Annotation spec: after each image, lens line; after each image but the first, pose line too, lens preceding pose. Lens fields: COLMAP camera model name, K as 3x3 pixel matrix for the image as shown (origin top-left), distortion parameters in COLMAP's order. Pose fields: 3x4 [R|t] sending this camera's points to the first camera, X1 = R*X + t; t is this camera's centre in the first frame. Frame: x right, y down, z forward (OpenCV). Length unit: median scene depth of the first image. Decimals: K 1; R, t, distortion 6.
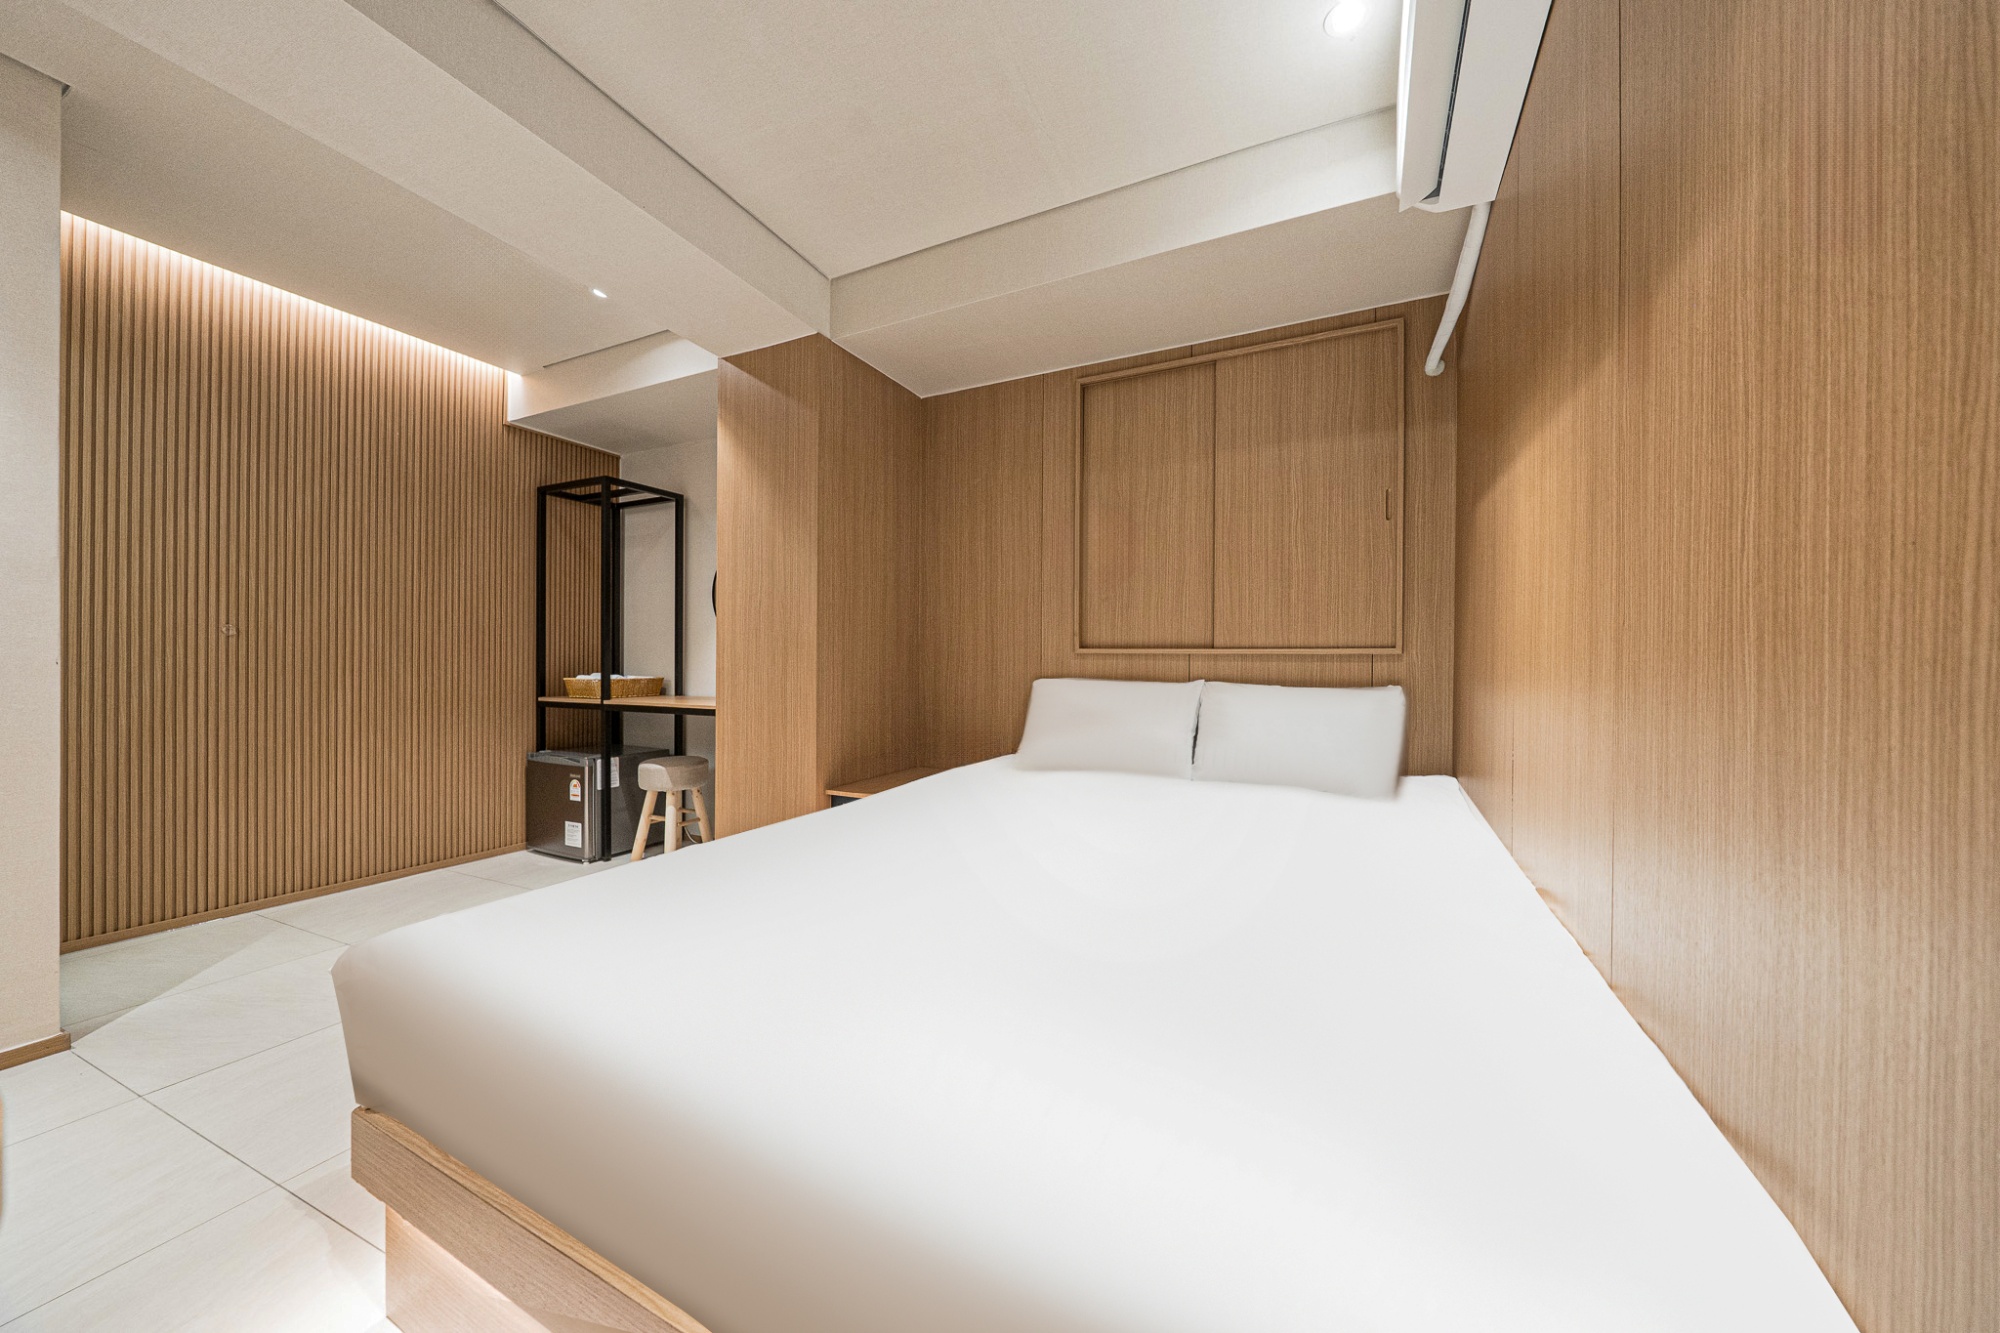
lens RADIAL K [[706.3, 0, 967.3], [0, 706.3, 651.0], [0, 0, 1]] dist [0.000890, -0.000088]
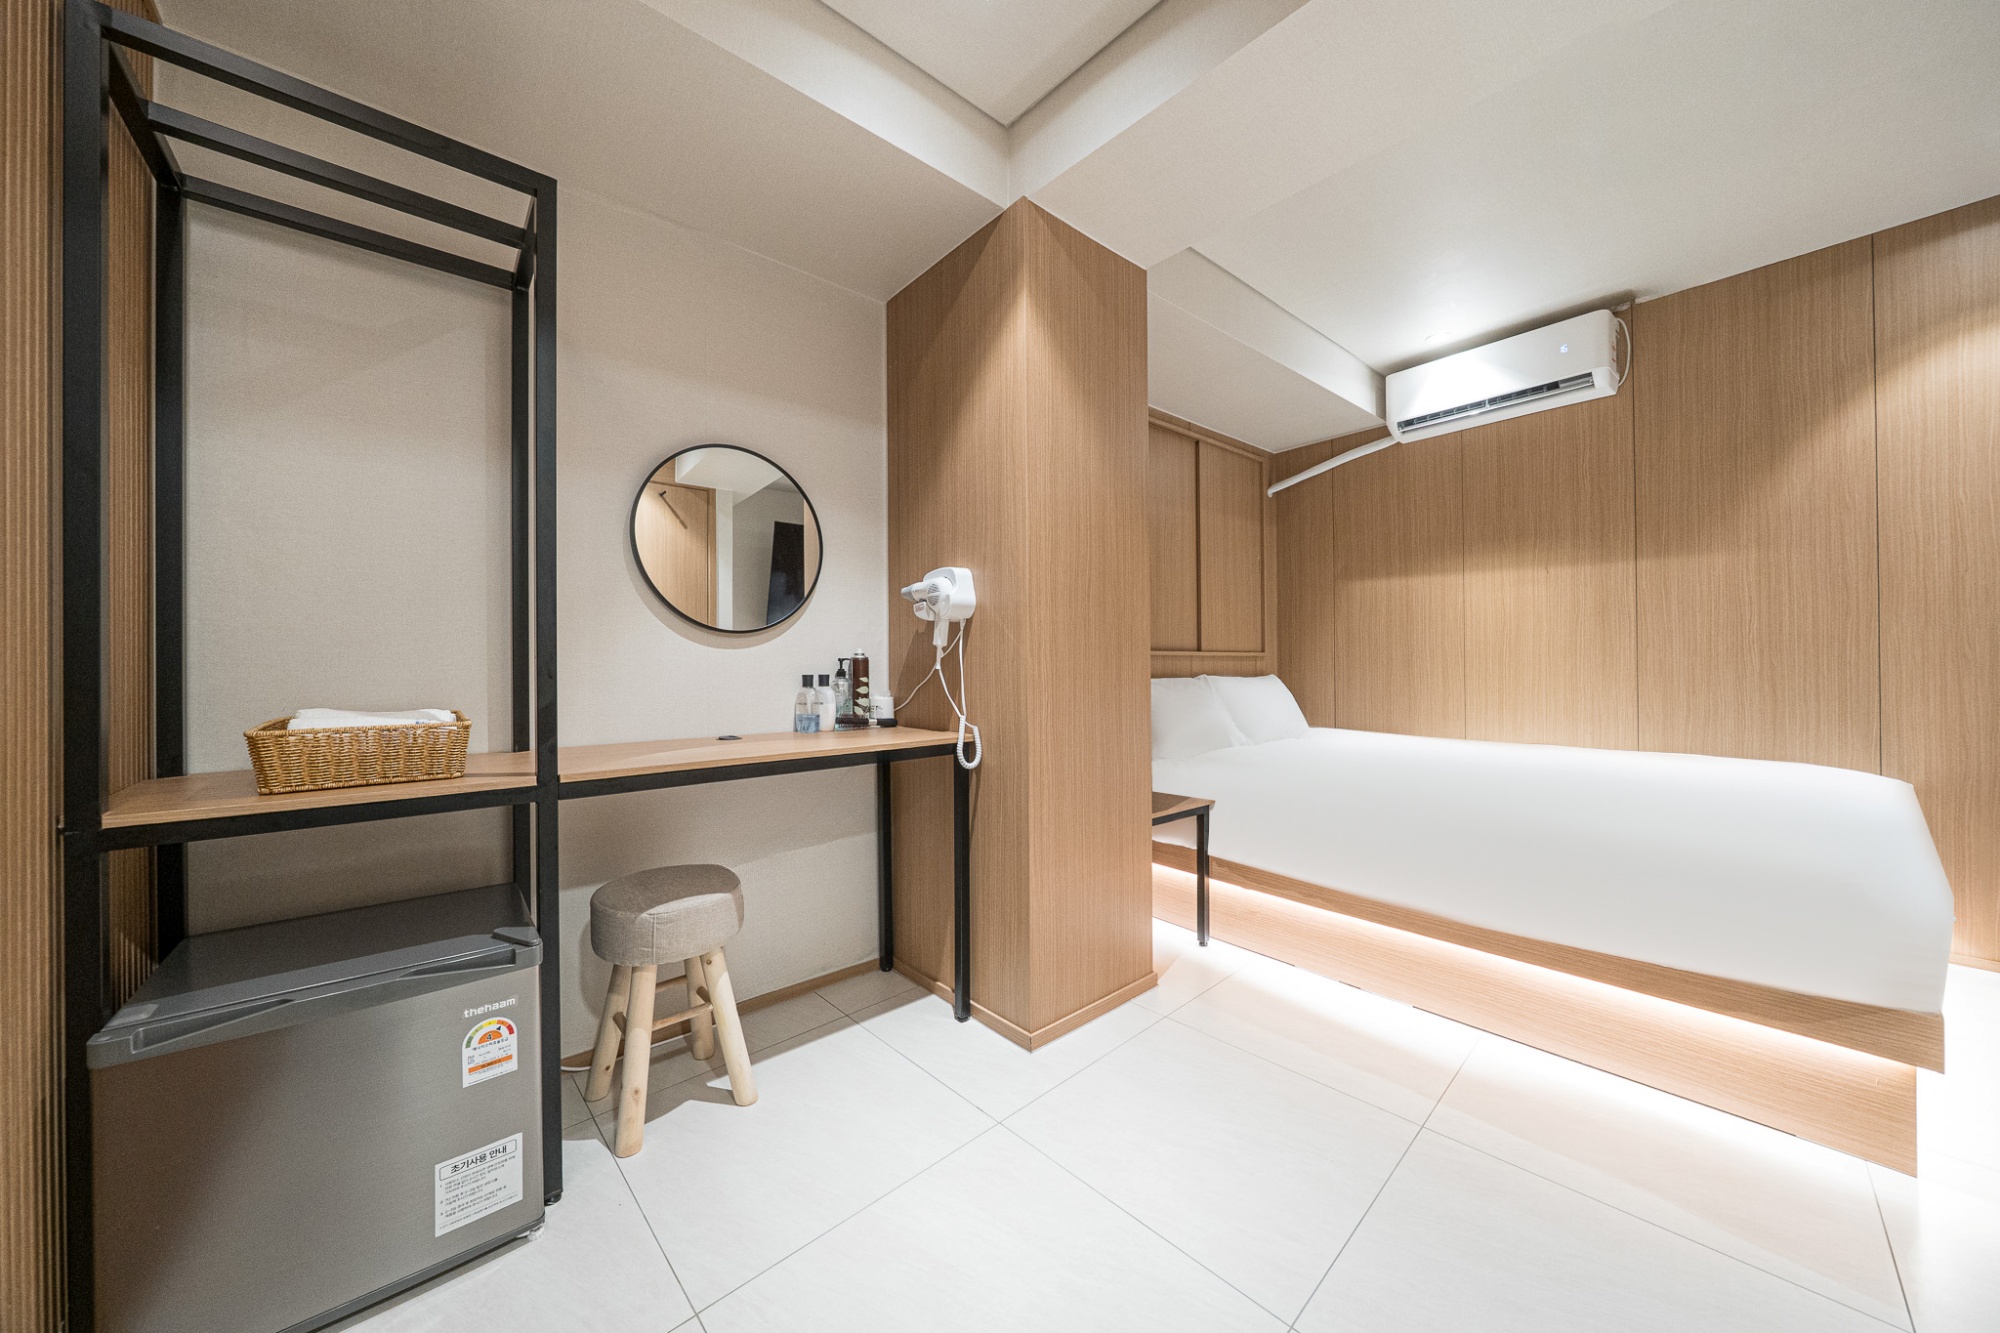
lens RADIAL K [[706.3, 0, 1002.1], [0, 706.3, 664.6], [0, 0, 1]] dist [0.000890, -0.000088]
pose [[0.359535, -0.006355, 0.933110, -1.047041], [0.009139, 0.999953, 0.003289, 0.013101], [-0.933087, 0.007345, 0.359576, 0.853832]]
